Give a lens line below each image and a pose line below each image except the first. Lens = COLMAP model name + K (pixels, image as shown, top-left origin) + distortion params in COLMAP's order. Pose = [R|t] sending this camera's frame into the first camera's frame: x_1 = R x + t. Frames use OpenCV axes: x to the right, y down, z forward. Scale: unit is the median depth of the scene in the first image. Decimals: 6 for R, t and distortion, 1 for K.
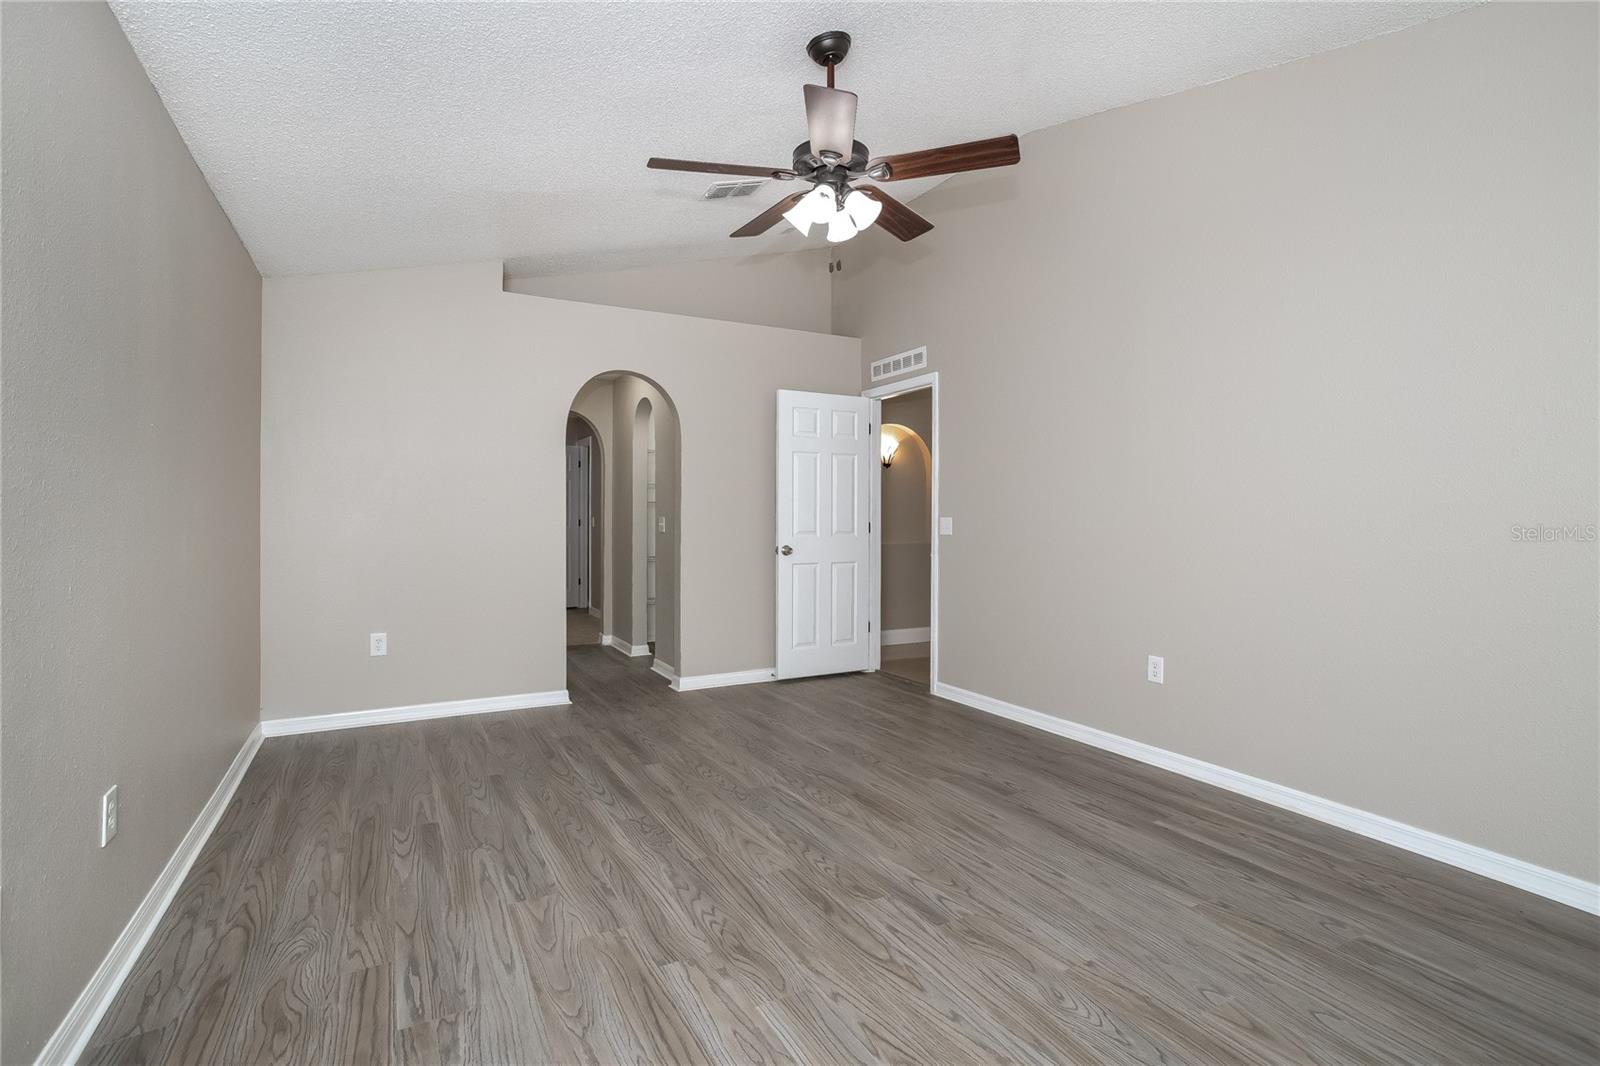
lens RADIAL K [[770.7, 0, 799.5], [0, 770.7, 507.2], [0, 0, 1]] dist [-0.001467, 0.001792]
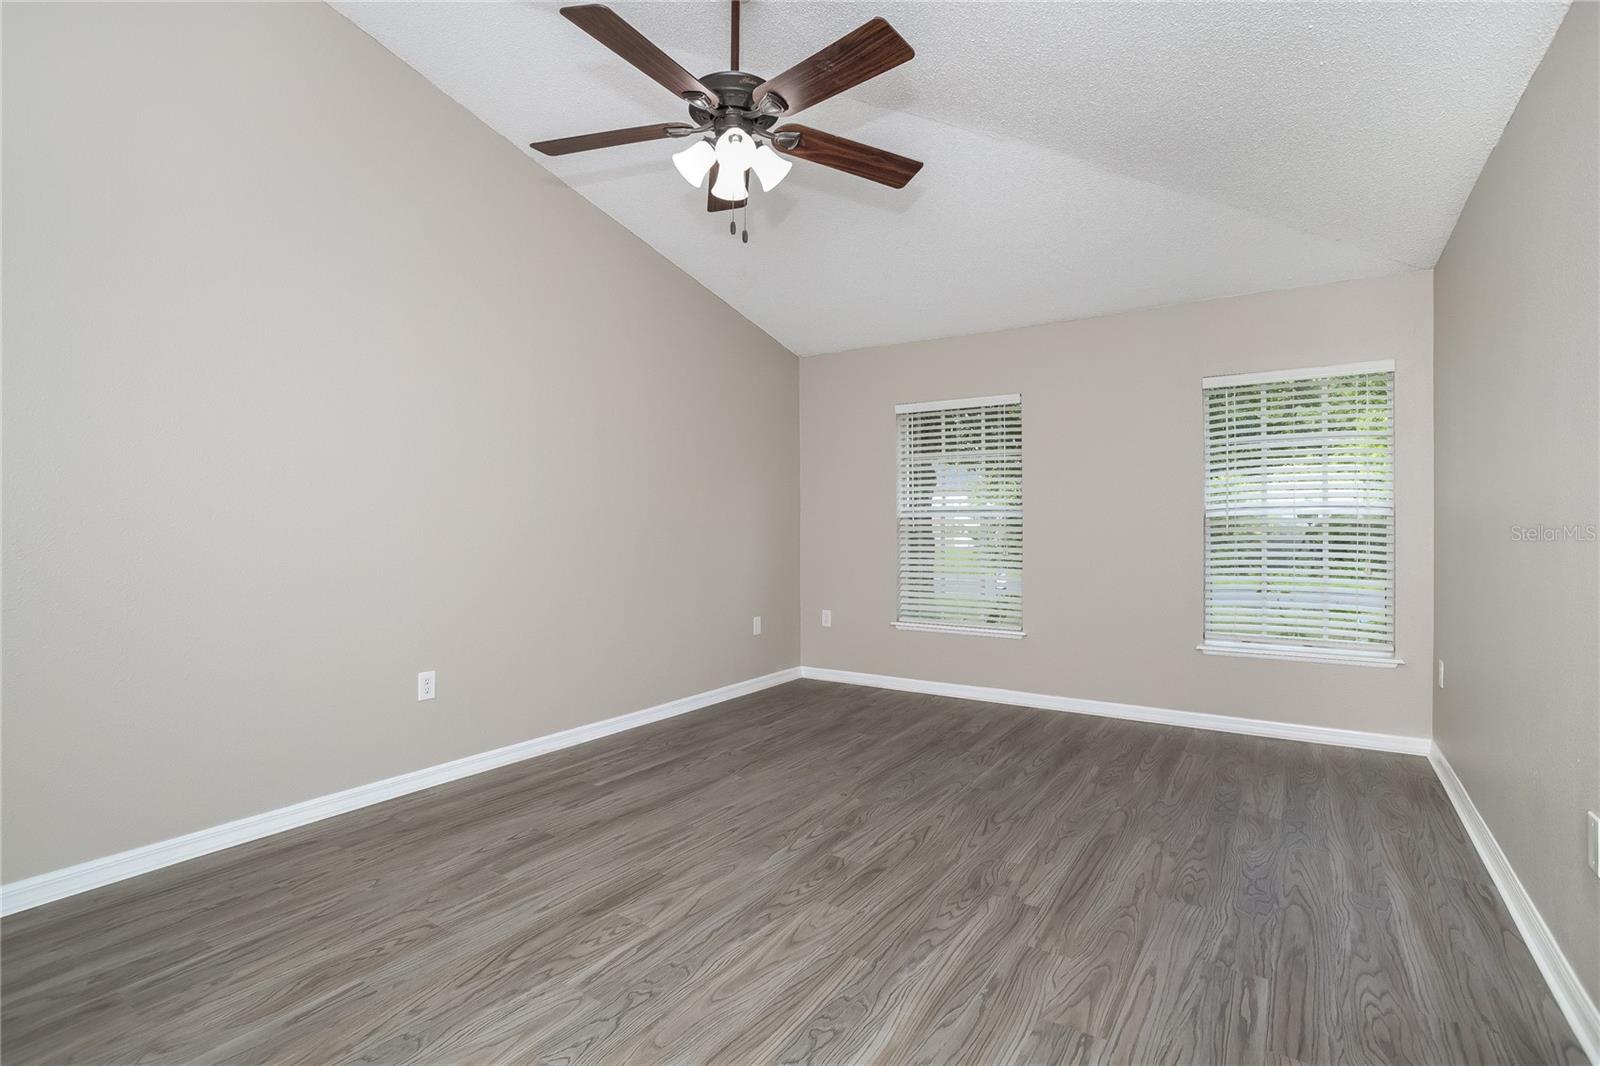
lens RADIAL K [[770.7, 0, 799.5], [0, 770.7, 507.2], [0, 0, 1]] dist [-0.001467, 0.001792]
pose [[-0.479290, 0.017199, 0.877488, -0.839604], [-0.020319, 0.999323, -0.030685, 0.019269], [-0.877421, -0.032536, -0.478616, 1.521150]]
